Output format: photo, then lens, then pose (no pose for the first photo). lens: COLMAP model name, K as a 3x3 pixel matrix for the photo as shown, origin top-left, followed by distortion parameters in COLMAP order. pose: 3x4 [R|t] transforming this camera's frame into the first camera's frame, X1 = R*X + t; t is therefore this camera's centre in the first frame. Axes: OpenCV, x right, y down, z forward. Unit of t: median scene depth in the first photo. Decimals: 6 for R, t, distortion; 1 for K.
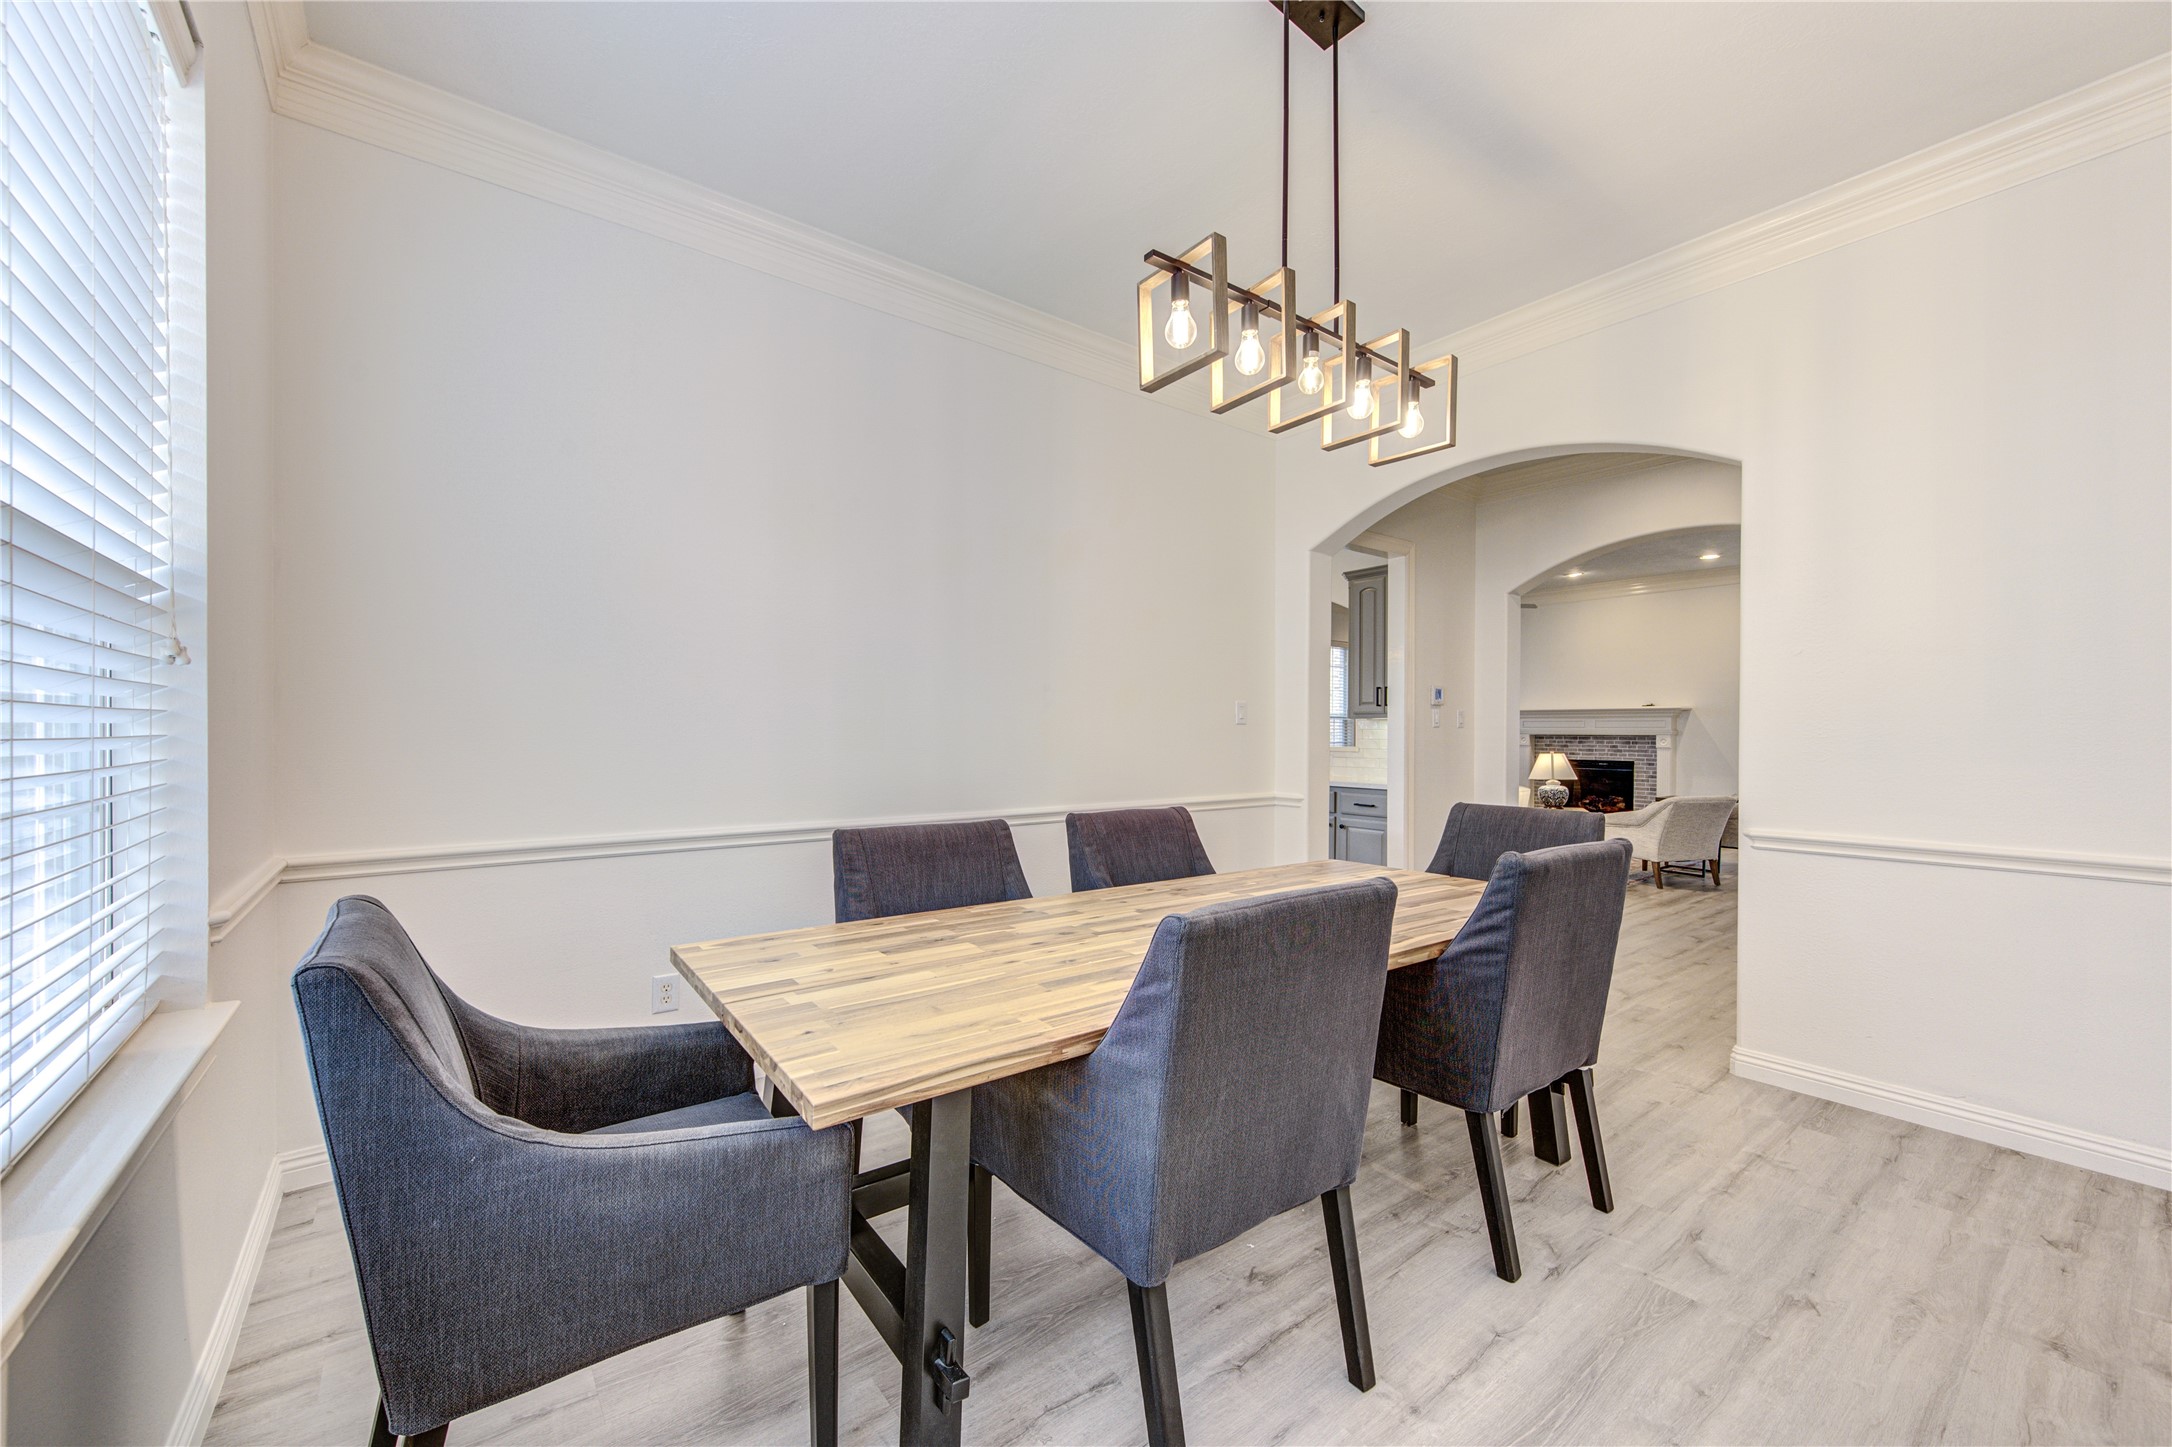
lens RADIAL K [[845.6, 0, 1089.2], [0, 845.6, 734.5], [0, 0, 1]] dist [0.002630, -0.000658]
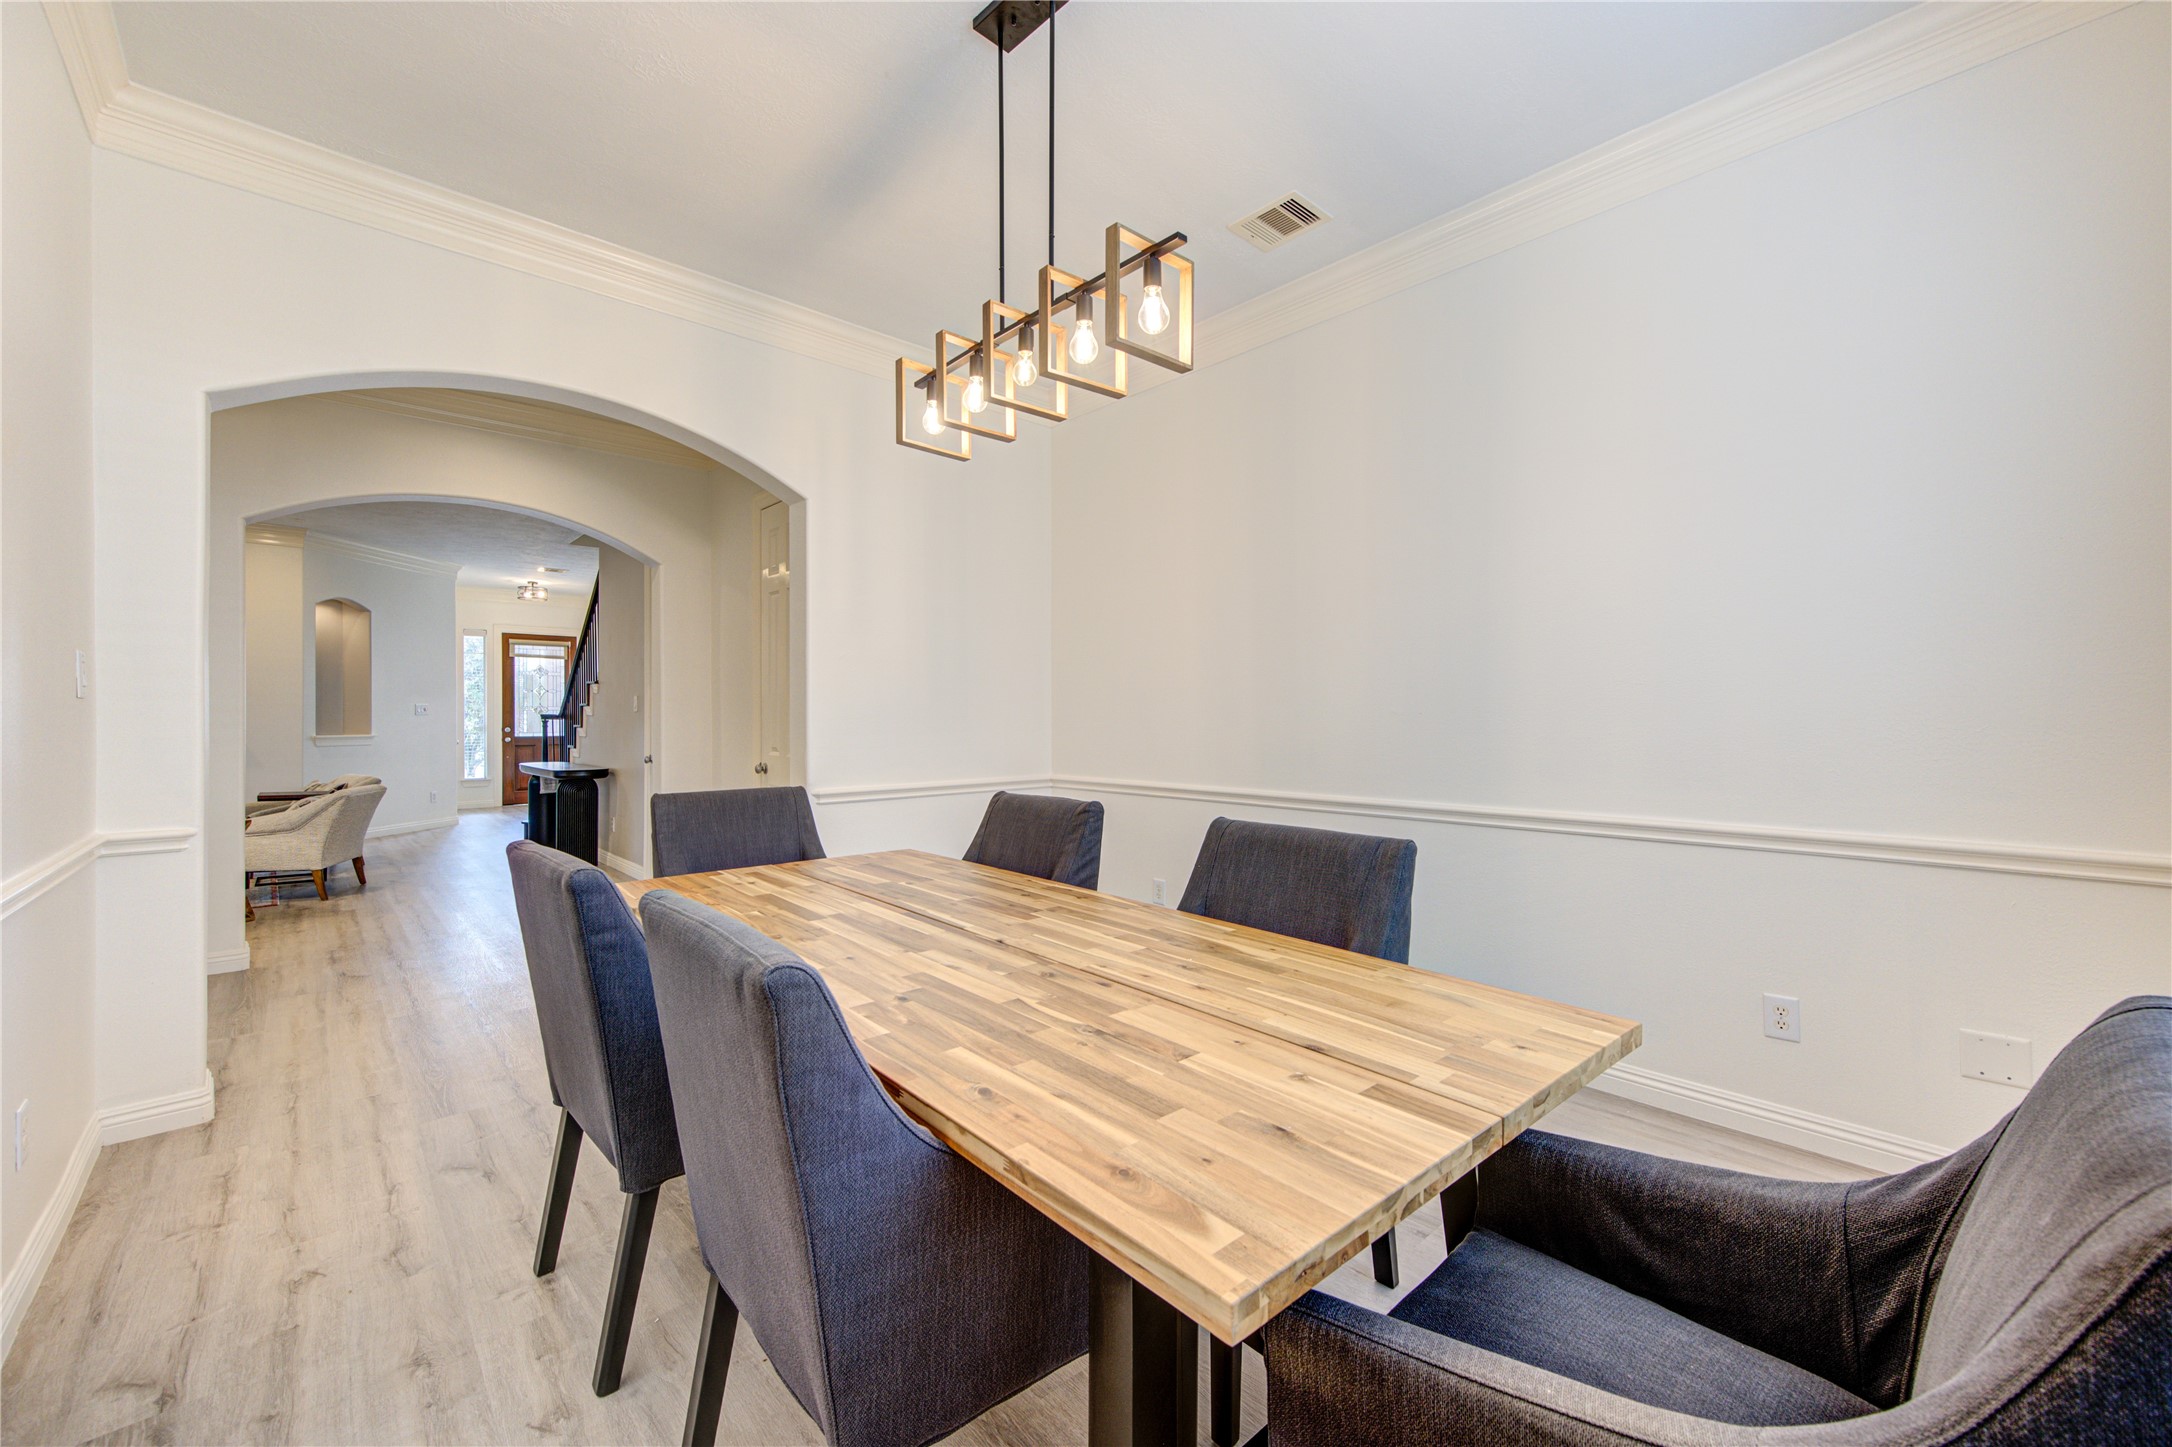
lens RADIAL K [[845.6, 0, 1089.2], [0, 845.6, 734.5], [0, 0, 1]] dist [0.002630, -0.000658]
pose [[-0.079023, -0.021815, 0.996634, -0.901134], [0.003191, 0.999750, 0.022136, -0.001861], [-0.996868, 0.004930, -0.078934, 1.159691]]
